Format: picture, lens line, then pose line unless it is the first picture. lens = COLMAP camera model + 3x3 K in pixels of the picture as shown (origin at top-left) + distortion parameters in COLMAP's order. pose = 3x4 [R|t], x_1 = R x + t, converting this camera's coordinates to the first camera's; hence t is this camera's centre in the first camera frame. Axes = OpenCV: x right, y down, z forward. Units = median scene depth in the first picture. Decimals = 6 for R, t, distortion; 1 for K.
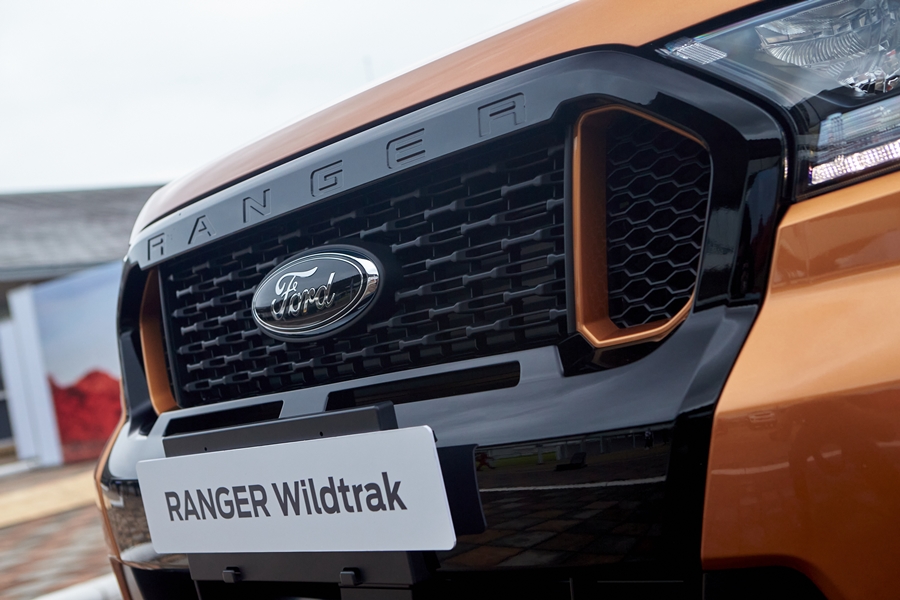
lens RADIAL K [[1190.0, 0, 451.7], [0, 1190.0, 299.0], [0, 0, 1]] dist [-0.008122, 0.000000]
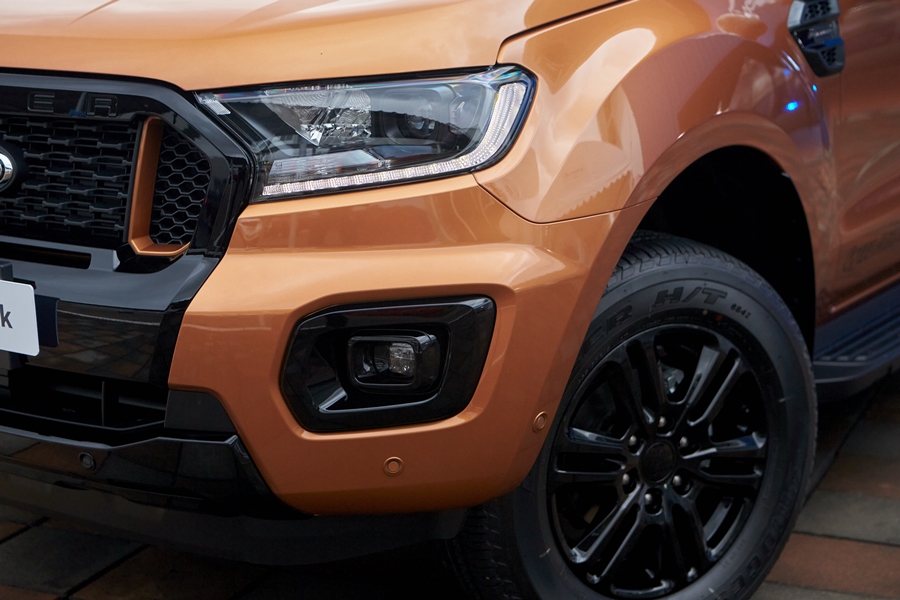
lens RADIAL K [[1807.4, 0, 450.2], [0, 1807.4, 301.8], [0, 0, 1]] dist [-0.032179, 0.000000]
pose [[0.967189, 0.135183, 0.215105, 0.007253], [-0.181249, 0.960456, 0.211362, -0.497318], [-0.178026, -0.243415, 0.953444, -1.492928]]
